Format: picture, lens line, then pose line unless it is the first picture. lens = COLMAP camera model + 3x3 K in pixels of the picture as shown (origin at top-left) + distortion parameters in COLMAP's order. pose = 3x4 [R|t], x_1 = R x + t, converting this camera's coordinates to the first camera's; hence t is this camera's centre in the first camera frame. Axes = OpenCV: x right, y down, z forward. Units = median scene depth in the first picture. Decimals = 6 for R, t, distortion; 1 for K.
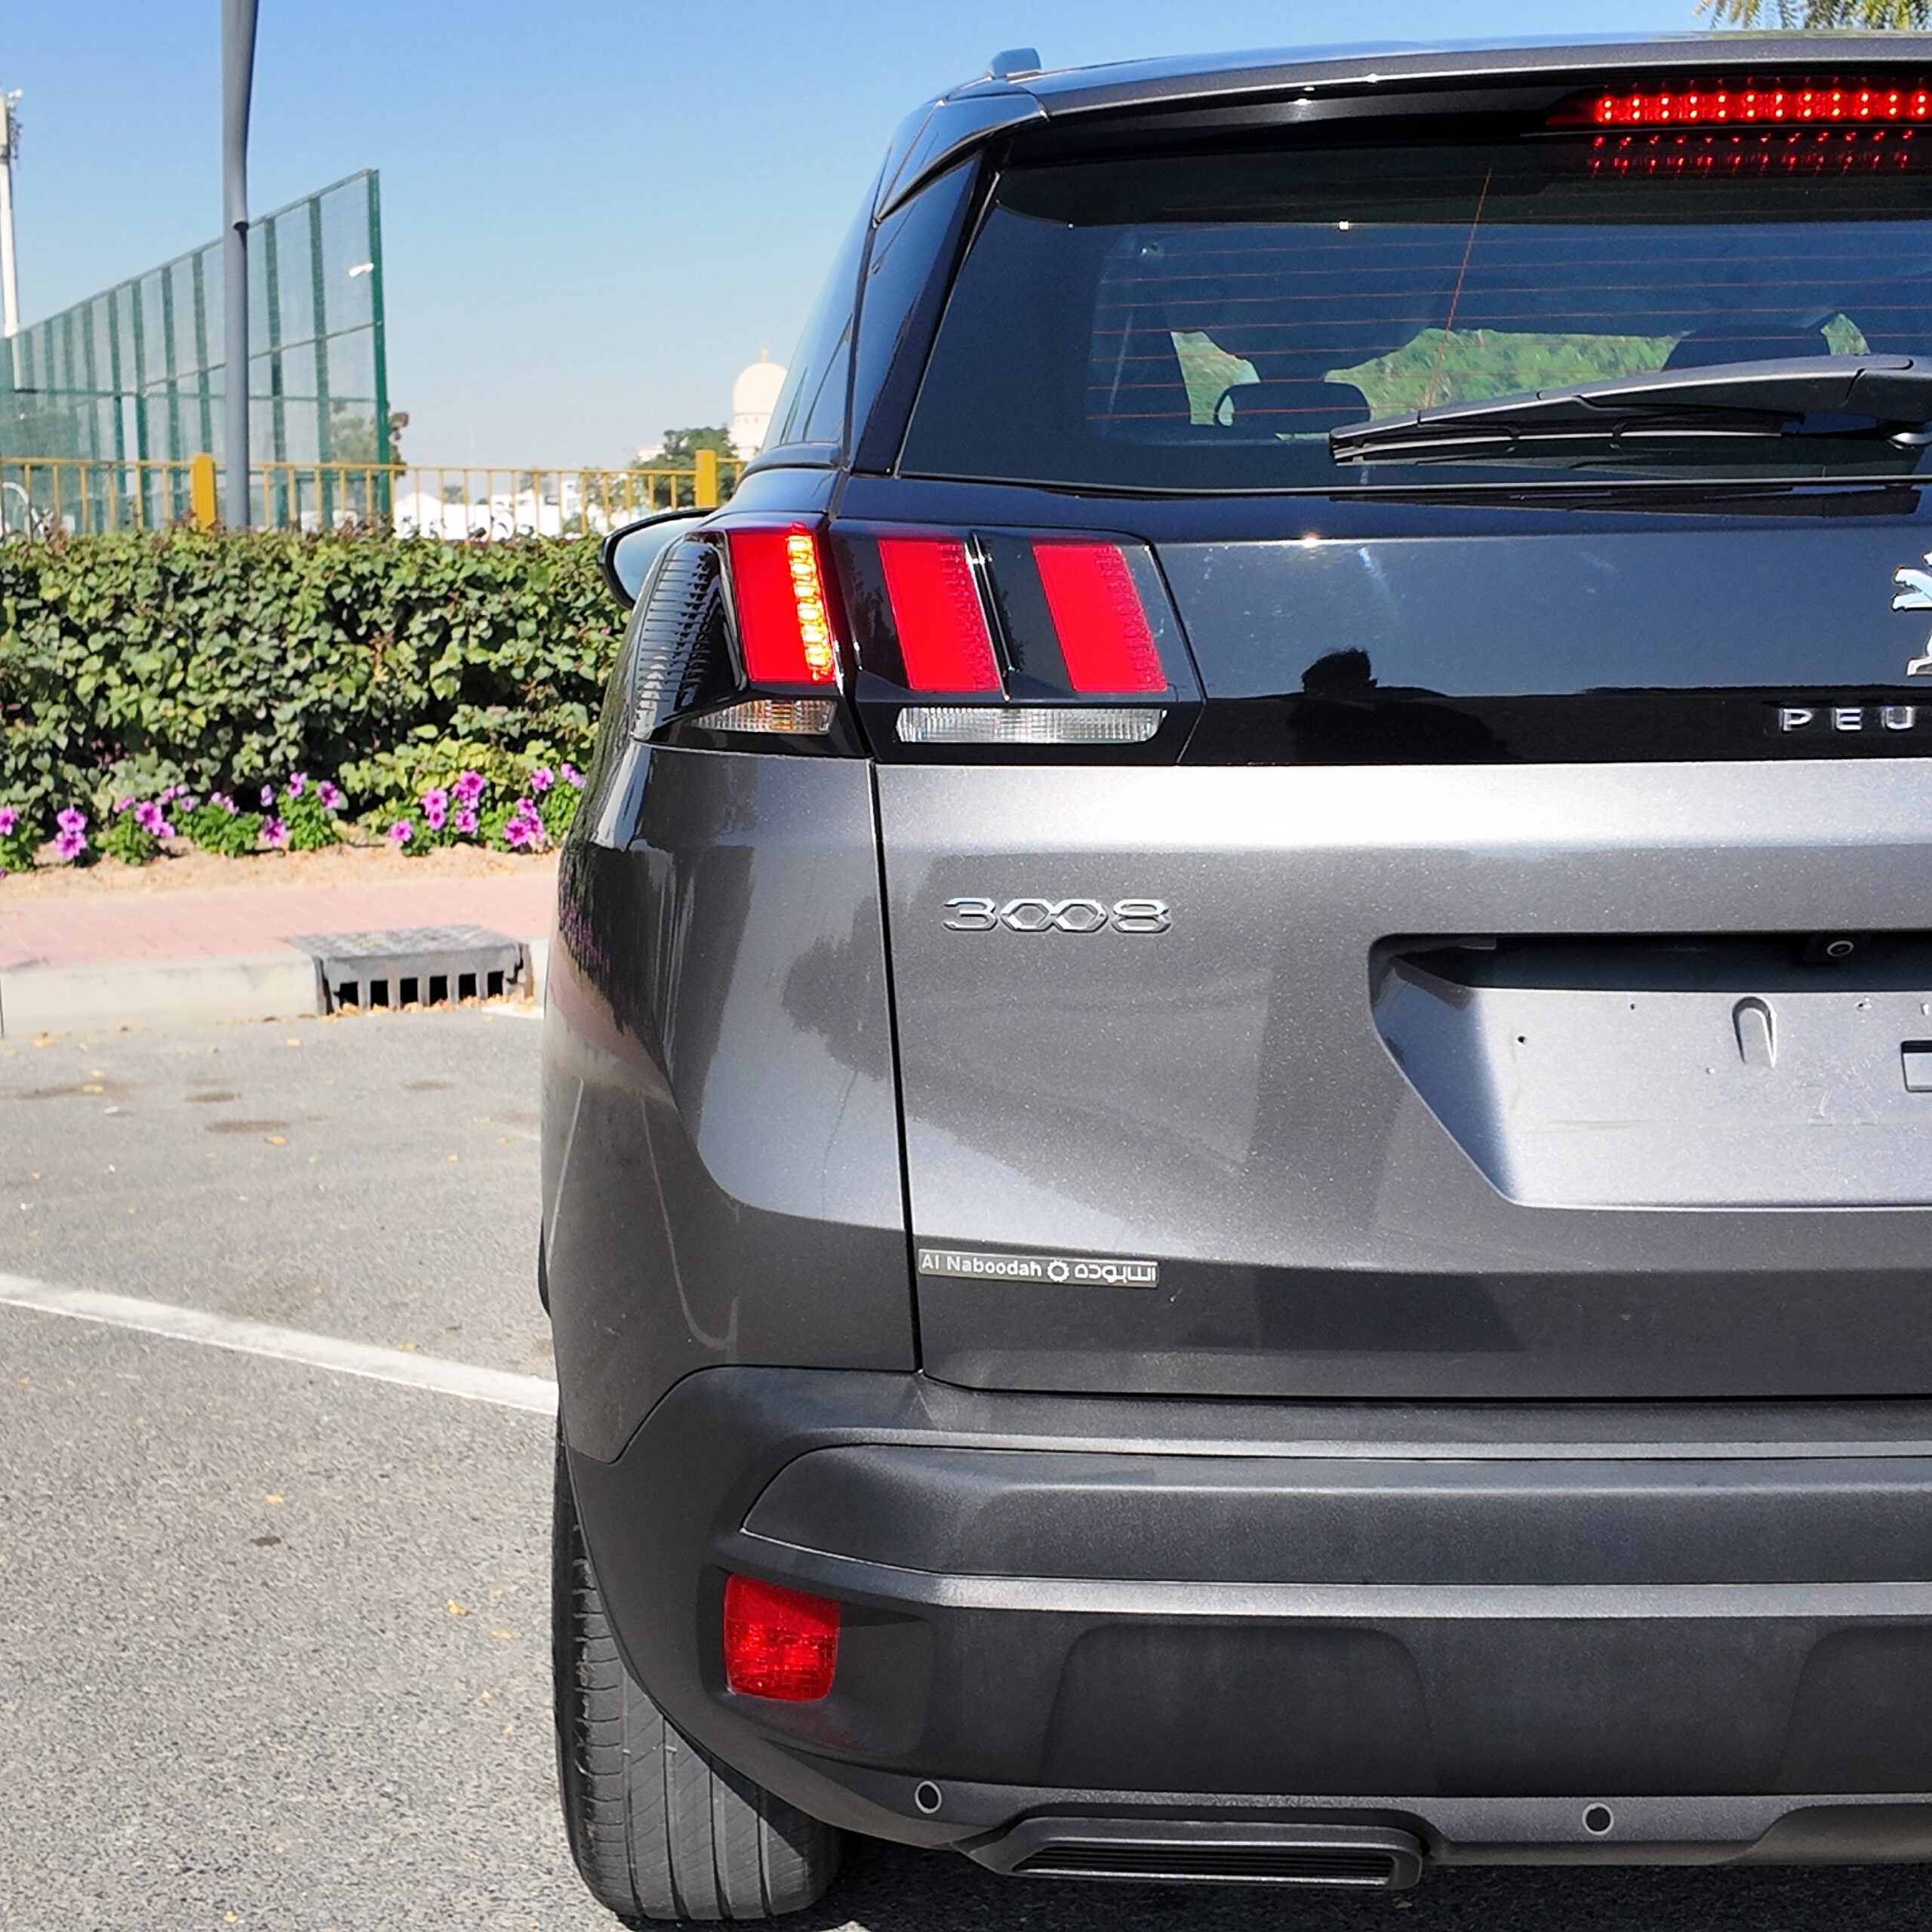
lens RADIAL K [[2791.0, 0, 984.3], [0, 2791.0, 954.9], [0, 0, 1]] dist [0.137772, -0.230277]
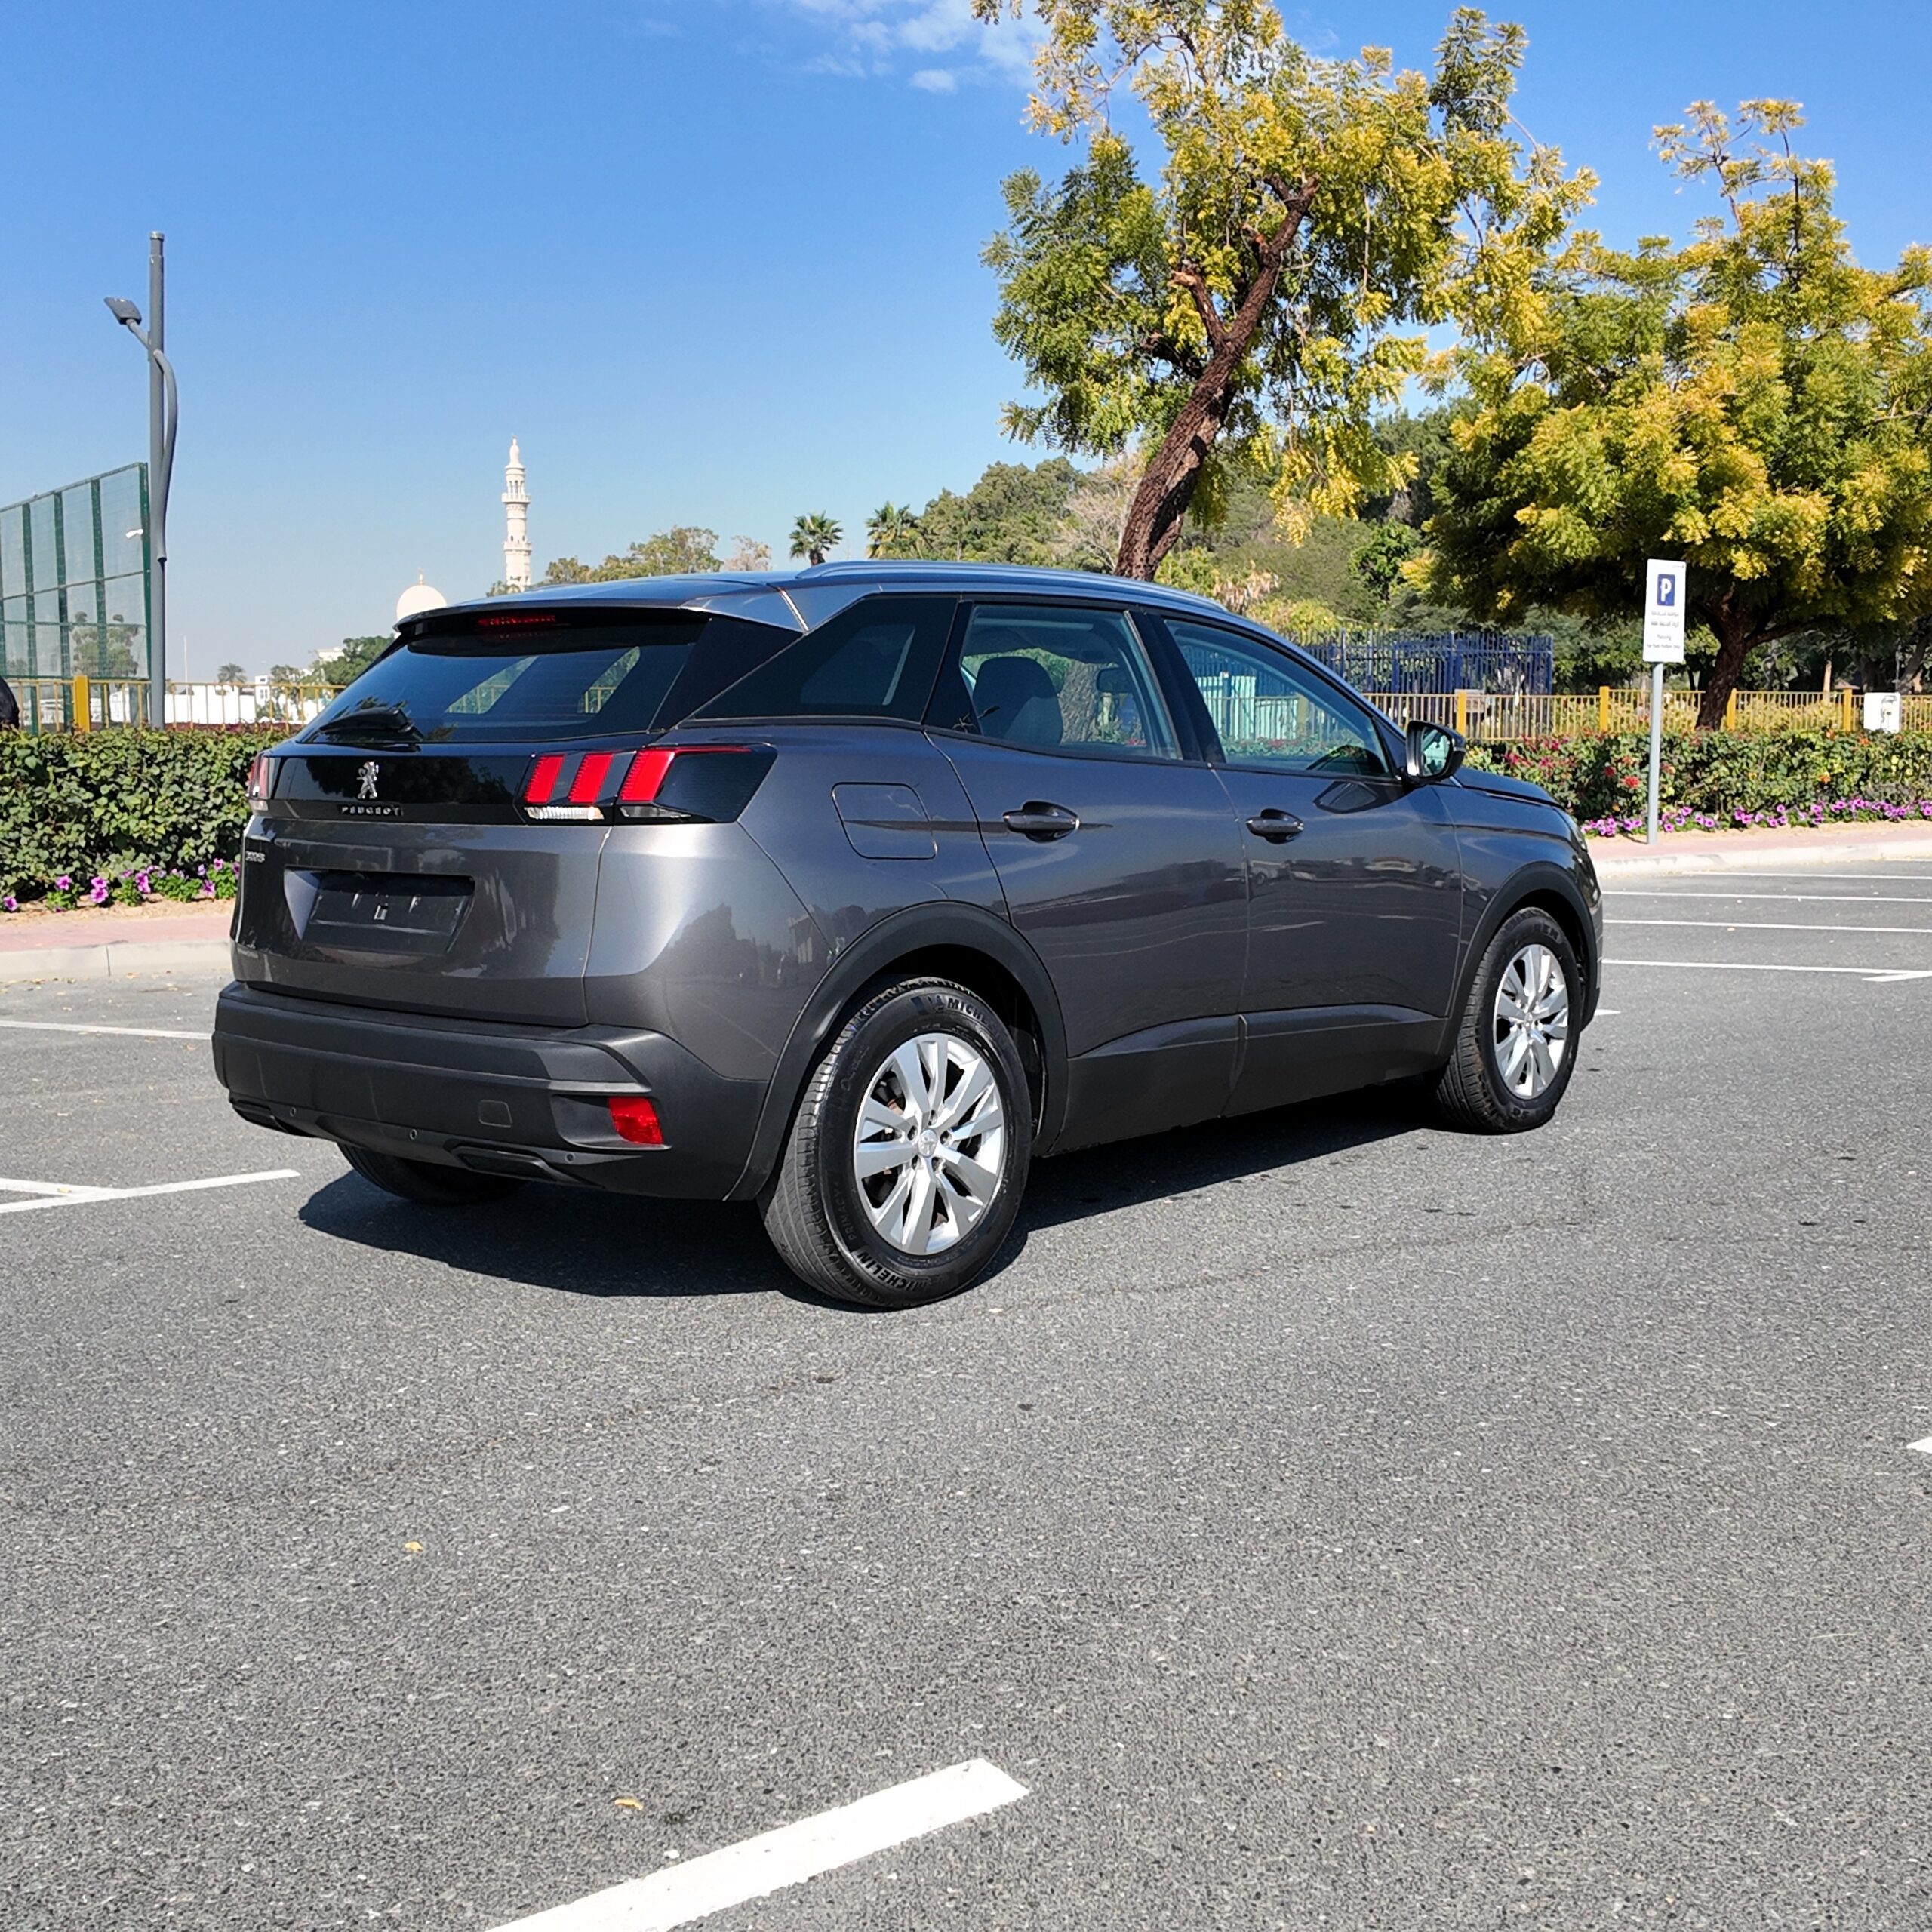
lens RADIAL K [[2160.4, 0, 981.7], [0, 2160.4, 953.8], [0, 0, 1]] dist [0.139791, -0.238248]
pose [[0.985132, -0.016404, 0.171017, 0.006995], [0.023467, 0.998949, -0.039365, 0.067655], [-0.170192, 0.042793, 0.984481, -0.516703]]
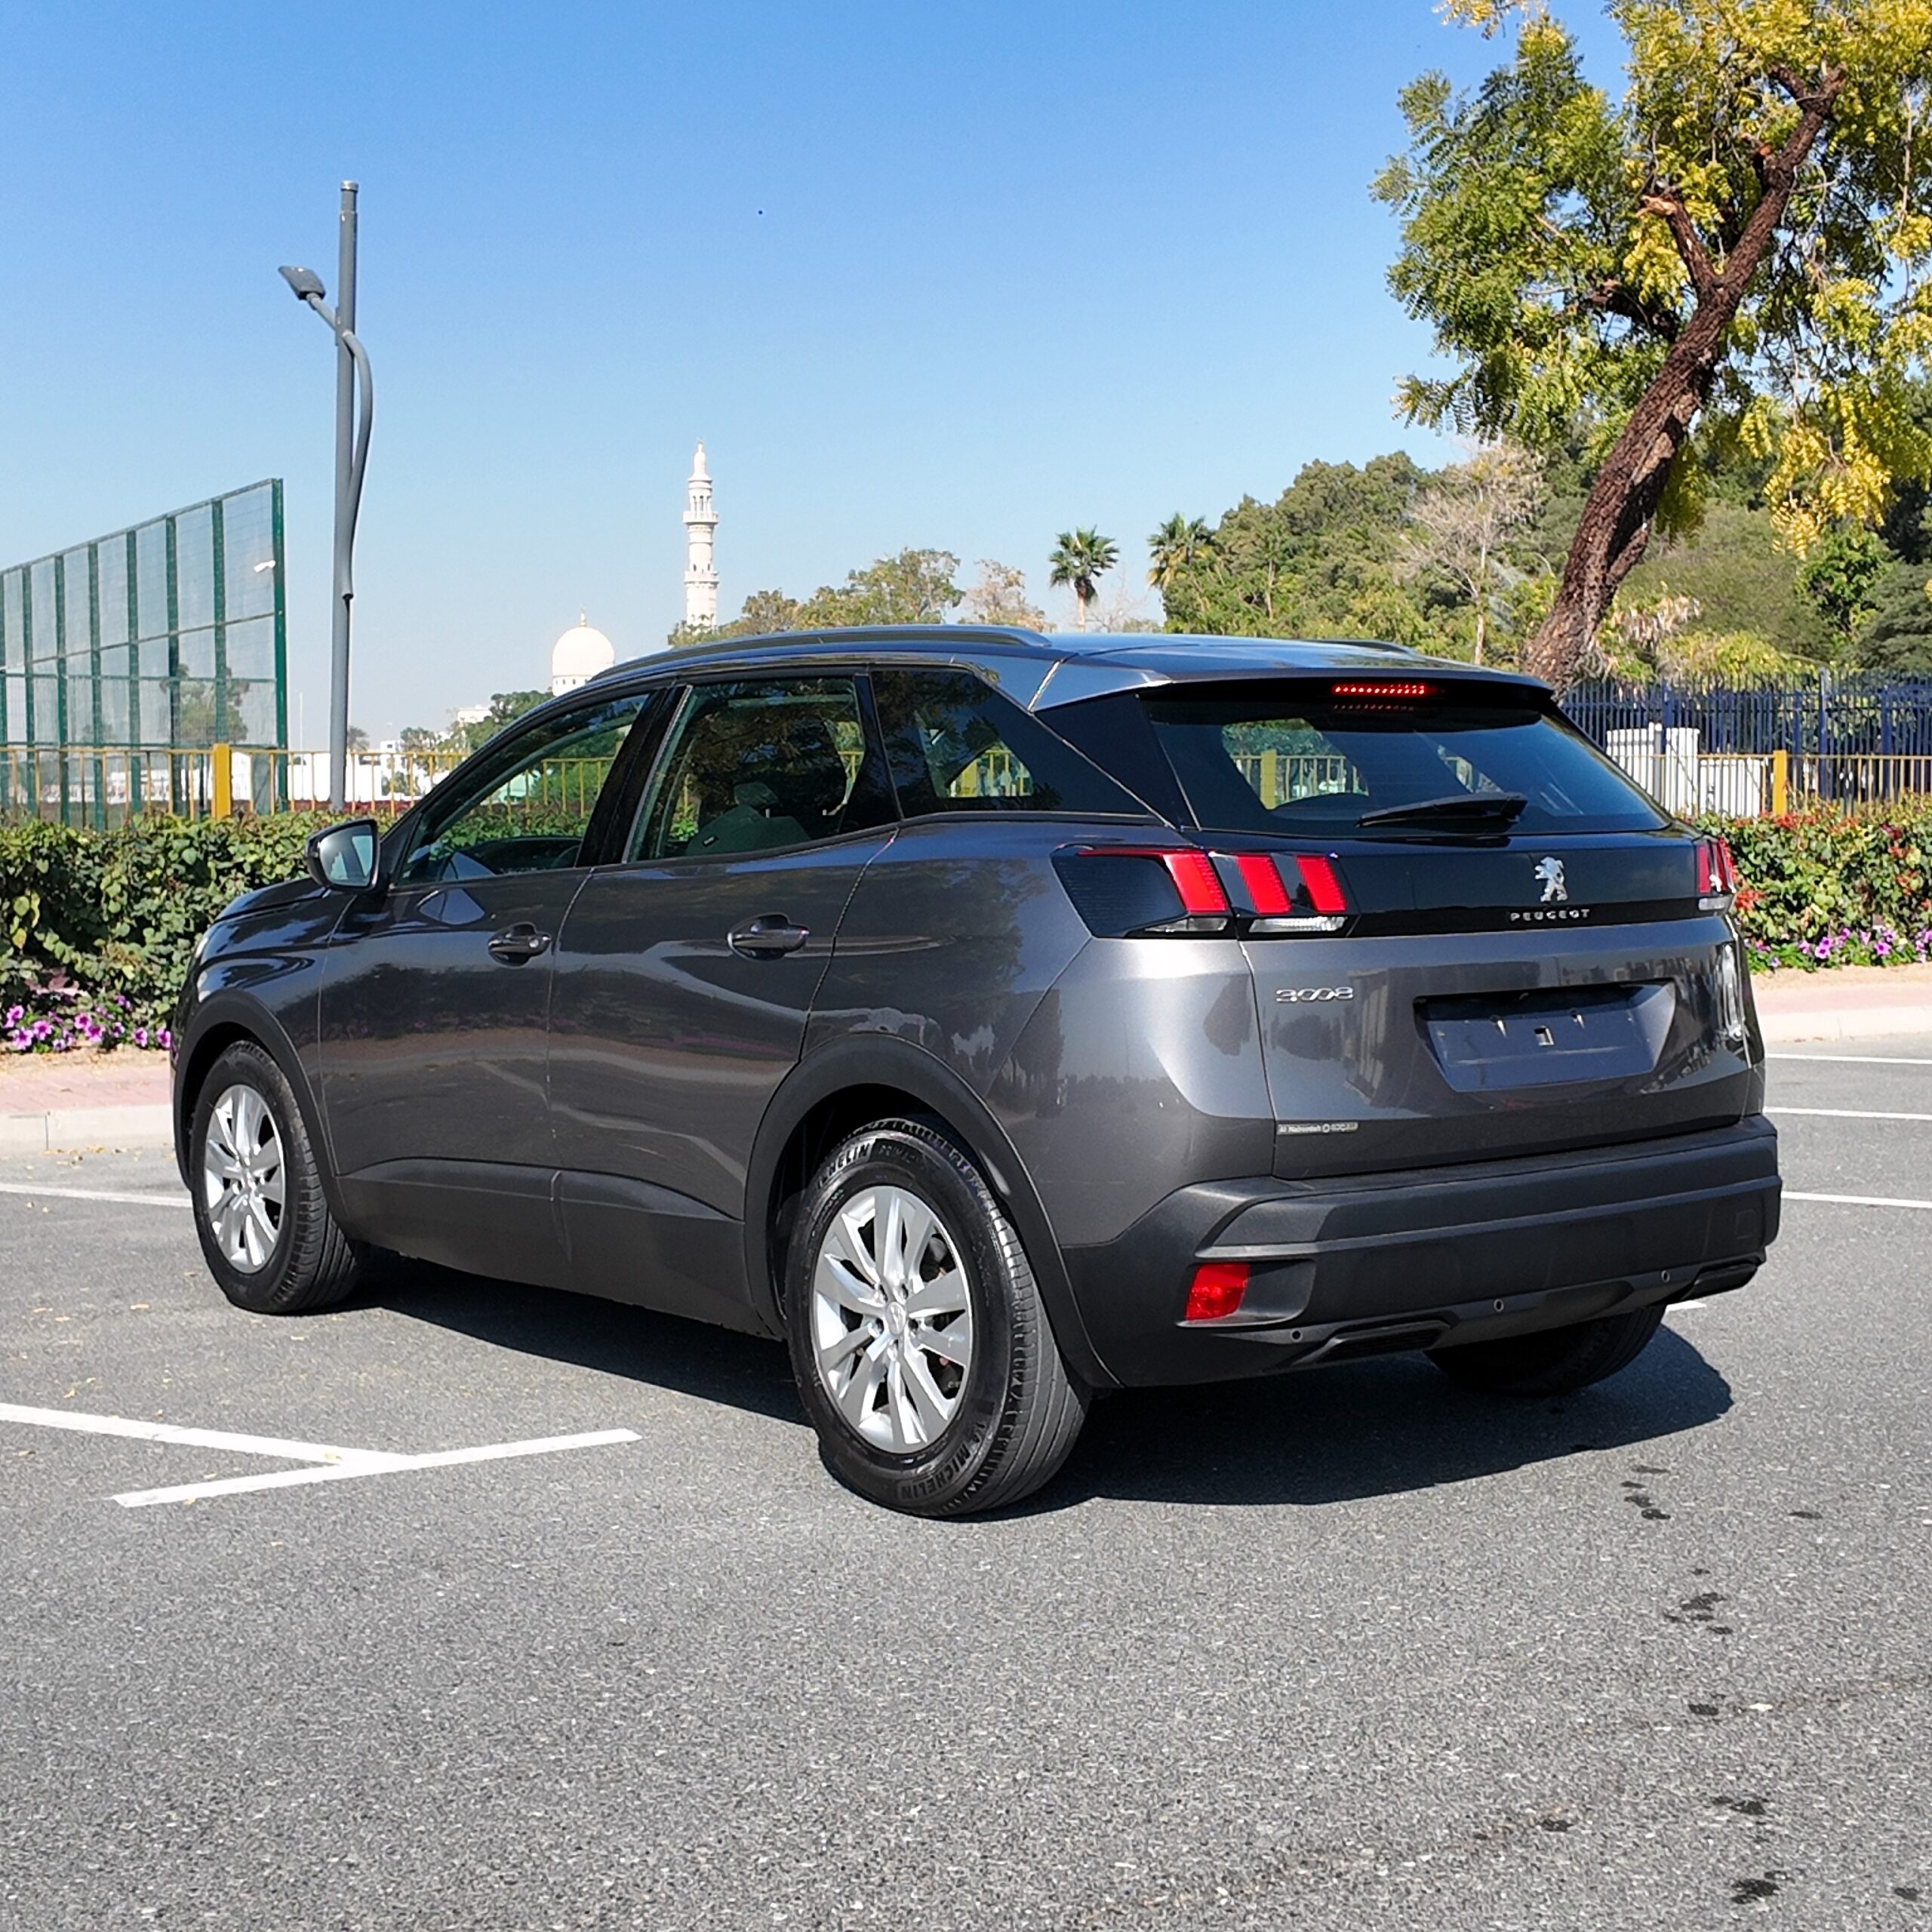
lens RADIAL K [[2791.0, 0, 984.3], [0, 2791.0, 954.9], [0, 0, 1]] dist [0.137772, -0.230277]
pose [[0.997749, -0.004054, 0.066942, -0.049789], [0.010094, 0.995879, -0.090132, 0.054865], [-0.066301, 0.090605, 0.993678, -0.447757]]
